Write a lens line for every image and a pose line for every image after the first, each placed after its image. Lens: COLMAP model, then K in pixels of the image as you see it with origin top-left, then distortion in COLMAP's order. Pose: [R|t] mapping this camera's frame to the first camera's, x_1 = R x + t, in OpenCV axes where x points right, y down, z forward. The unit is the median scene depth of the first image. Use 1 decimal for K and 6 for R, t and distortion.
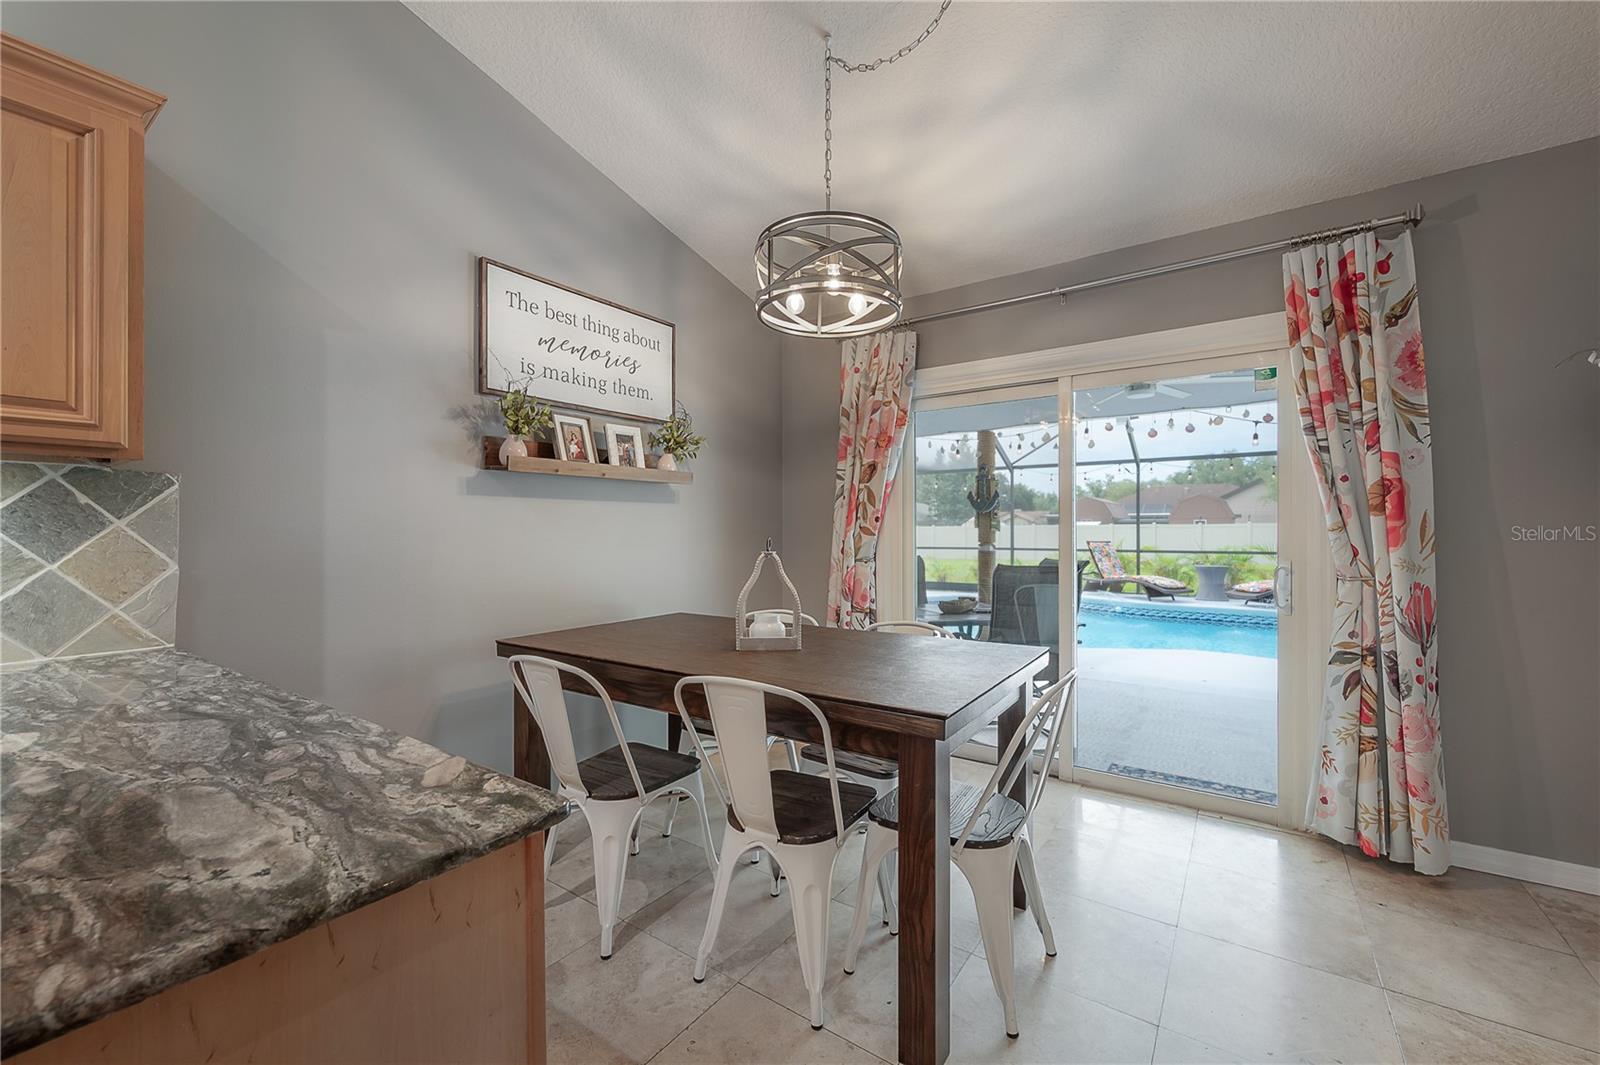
lens RADIAL K [[650.4, 0, 811.8], [0, 650.4, 517.2], [0, 0, 1]] dist [-0.004398, 0.000686]
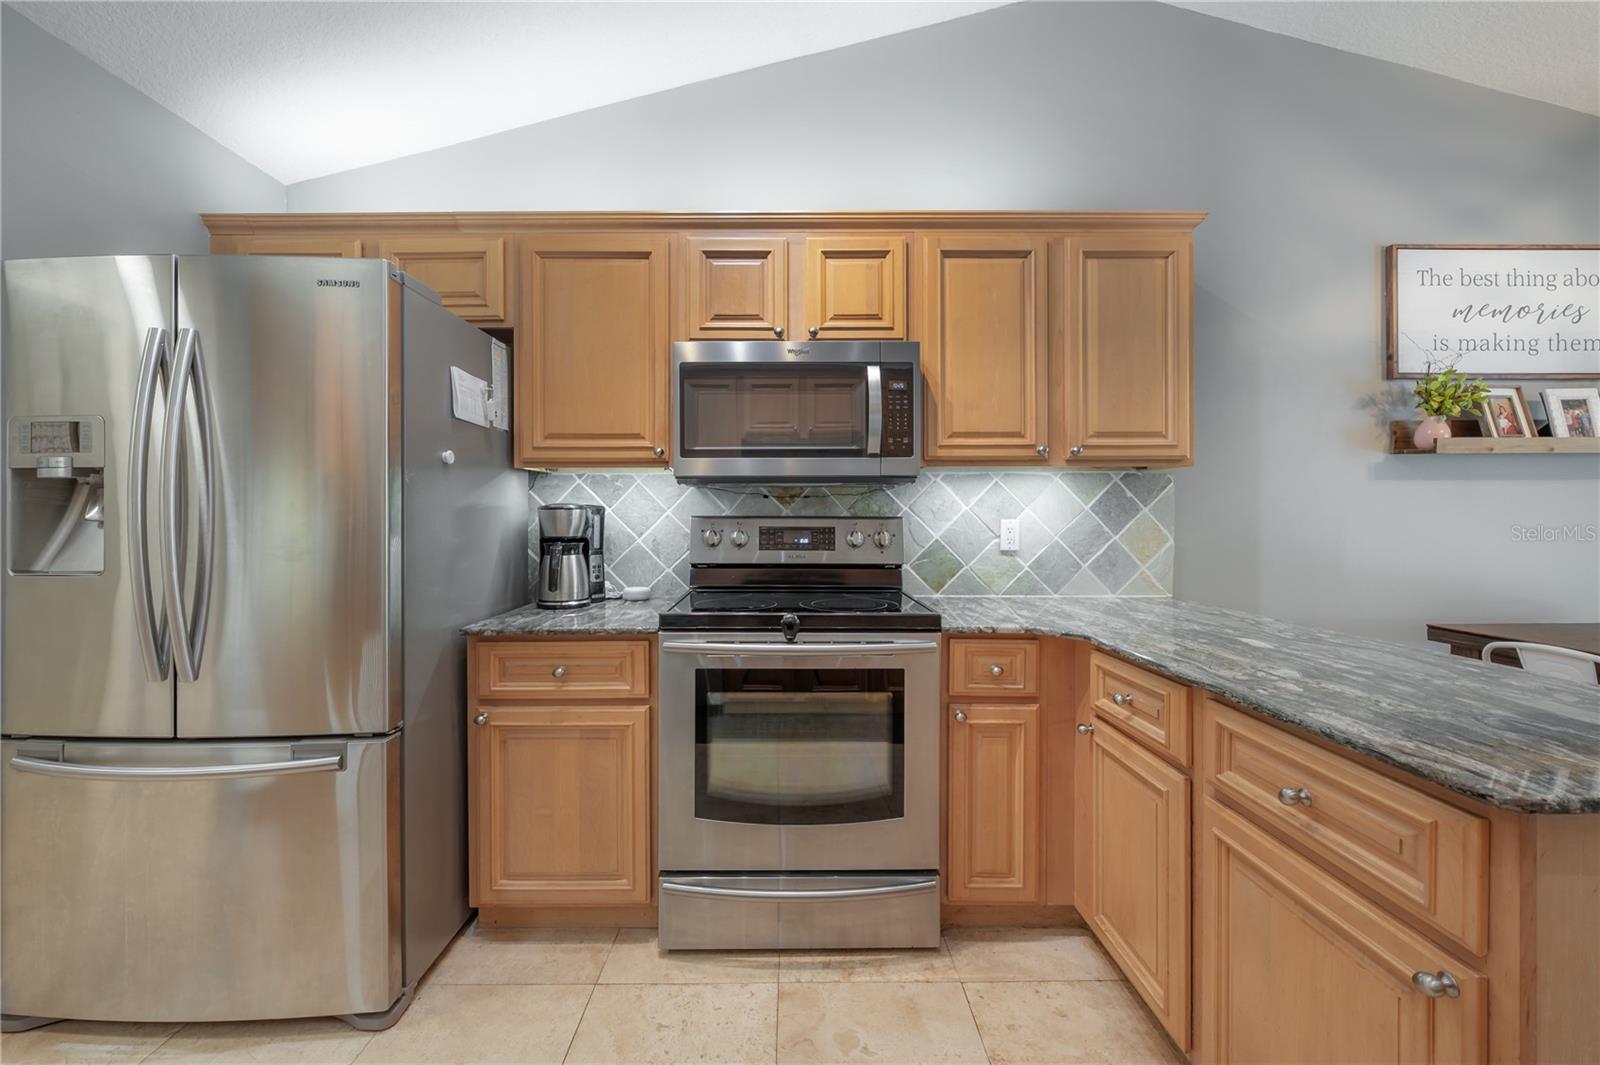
lens RADIAL K [[650.4, 0, 801.9], [0, 650.4, 506.6], [0, 0, 1]] dist [-0.004398, 0.000686]
pose [[0.563226, -0.009677, -0.826246, -0.189711], [0.015903, 0.999873, -0.000870, -0.005605], [0.826150, -0.012650, 0.563308, -0.328838]]
